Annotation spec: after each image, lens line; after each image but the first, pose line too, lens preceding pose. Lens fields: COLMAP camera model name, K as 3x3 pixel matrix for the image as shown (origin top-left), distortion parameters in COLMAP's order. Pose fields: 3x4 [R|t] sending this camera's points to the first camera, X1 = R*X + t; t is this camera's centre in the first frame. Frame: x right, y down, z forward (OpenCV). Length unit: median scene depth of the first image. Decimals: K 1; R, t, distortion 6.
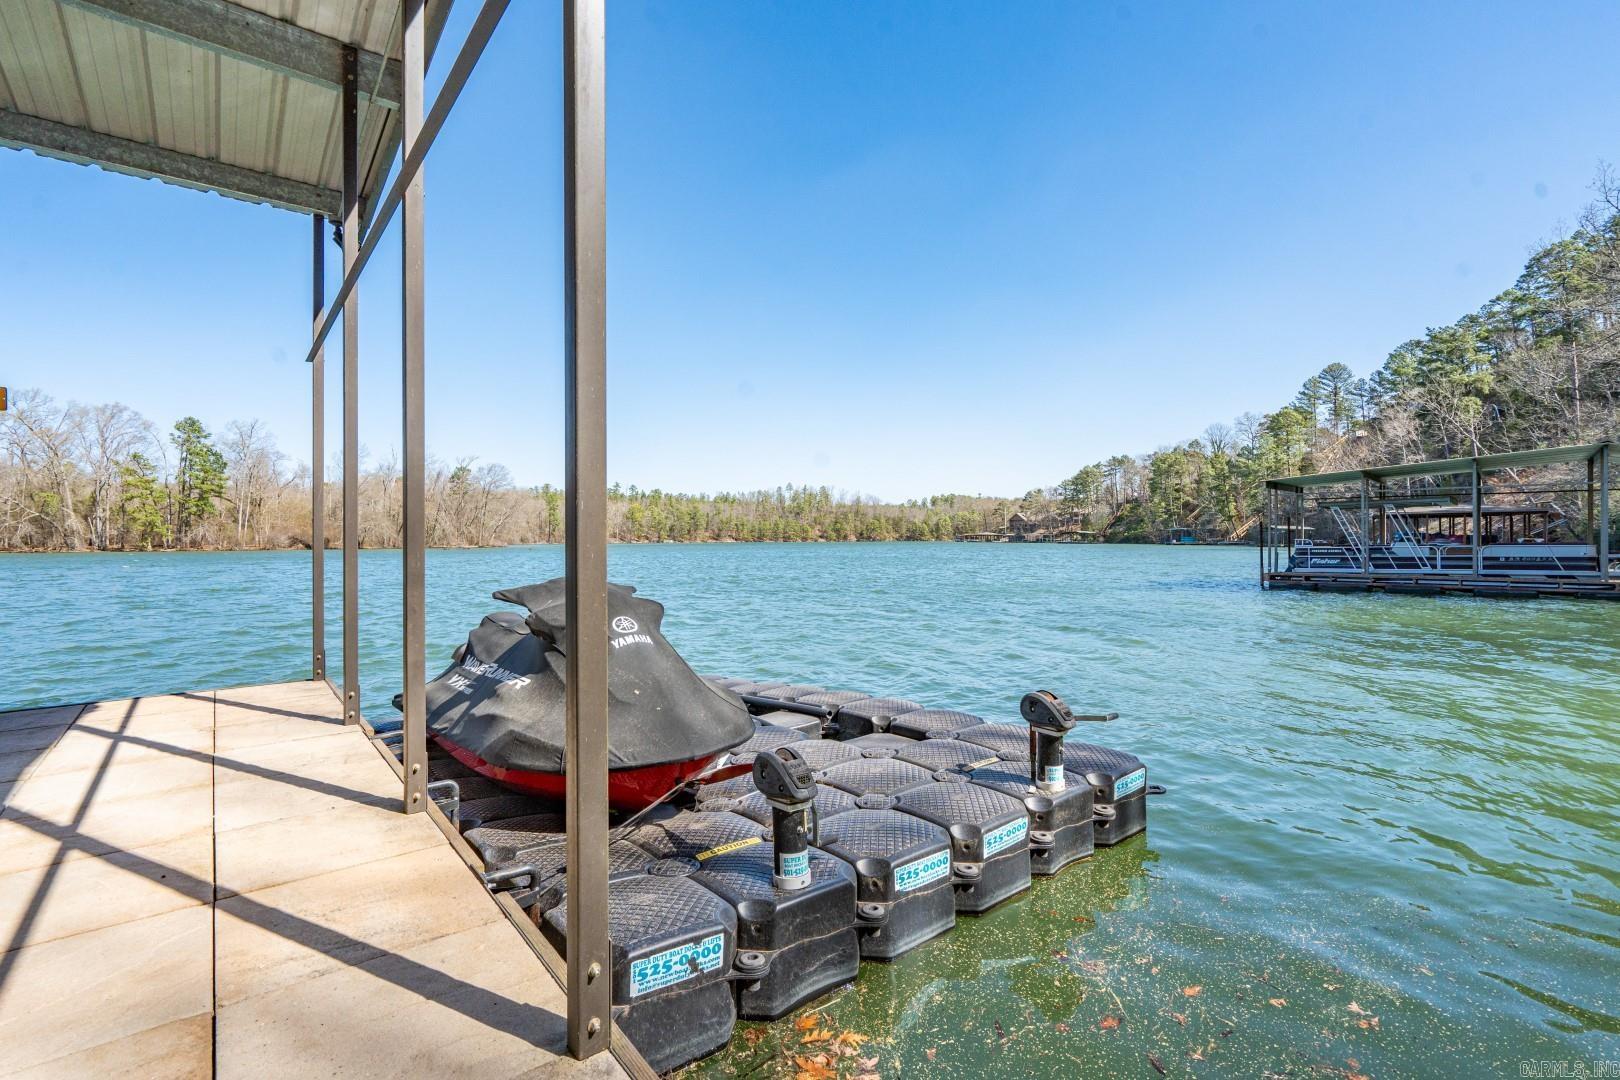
lens RADIAL K [[731.8, 0, 808.8], [0, 731.8, 542.2], [0, 0, 1]] dist [0.000199, 0.000198]
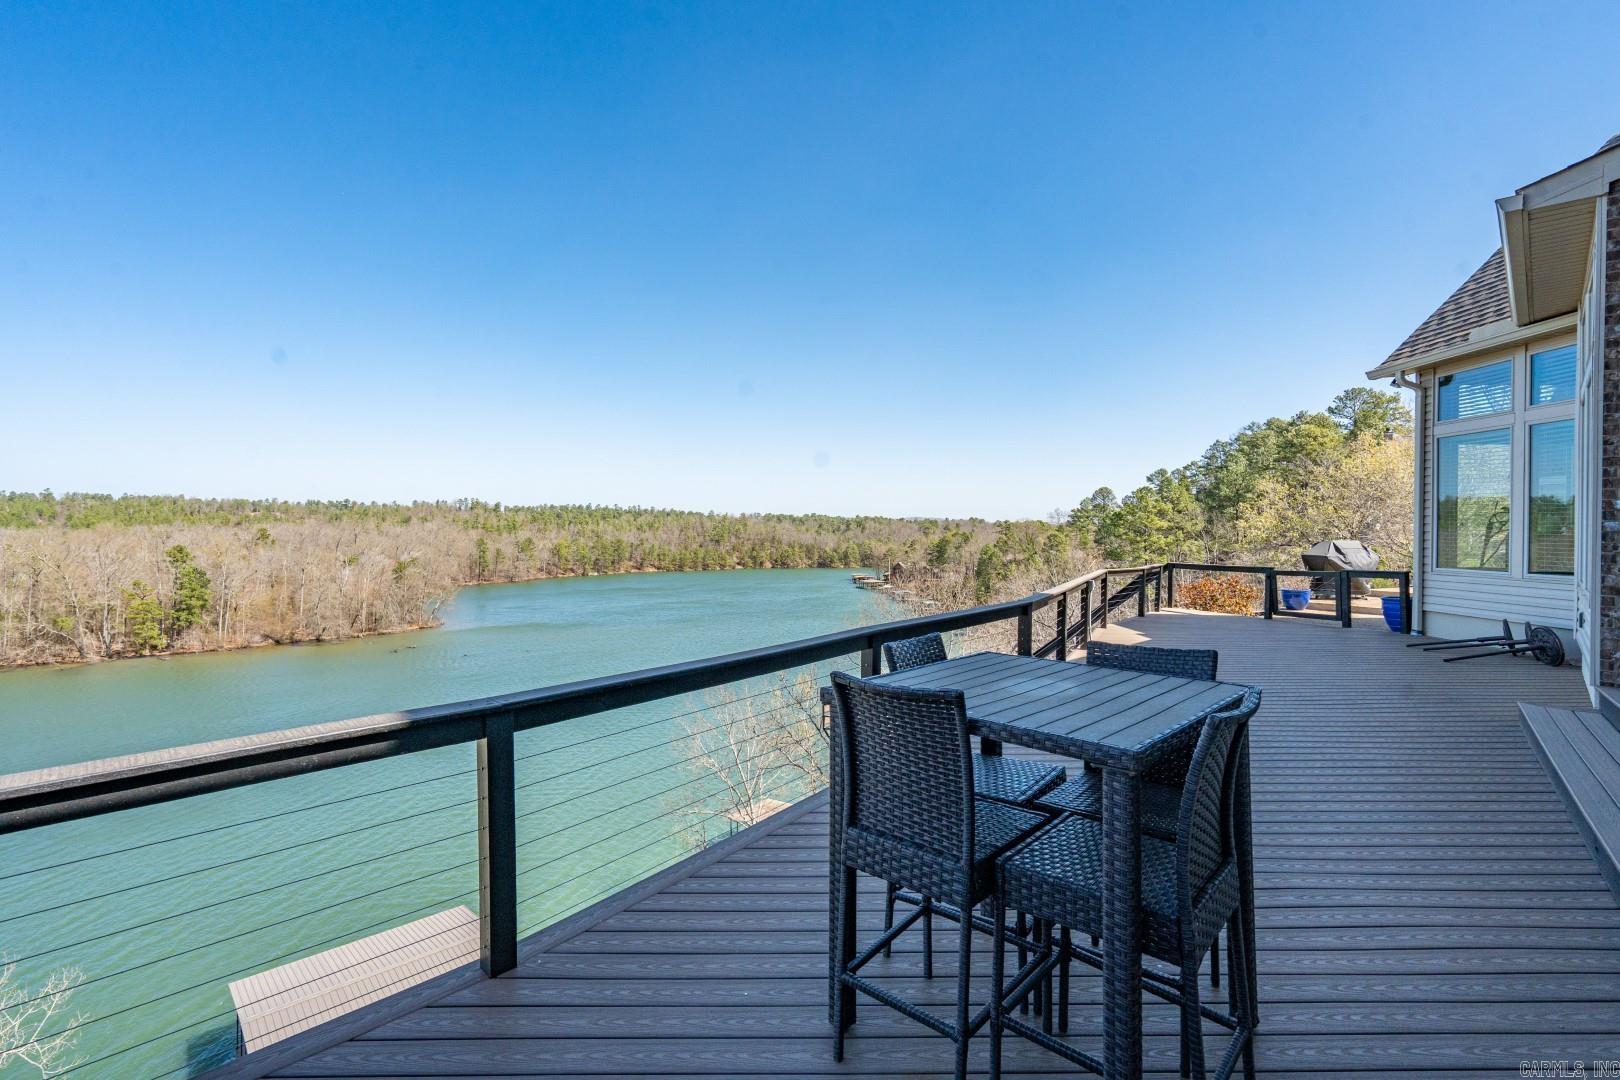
lens RADIAL K [[731.8, 0, 808.8], [0, 731.8, 542.2], [0, 0, 1]] dist [0.000199, 0.000198]
pose [[0.996547, 0.005628, 0.082845, 0.031775], [-0.006758, 0.999888, 0.013363, -0.056858], [-0.082761, -0.013877, 0.996473, -0.090559]]
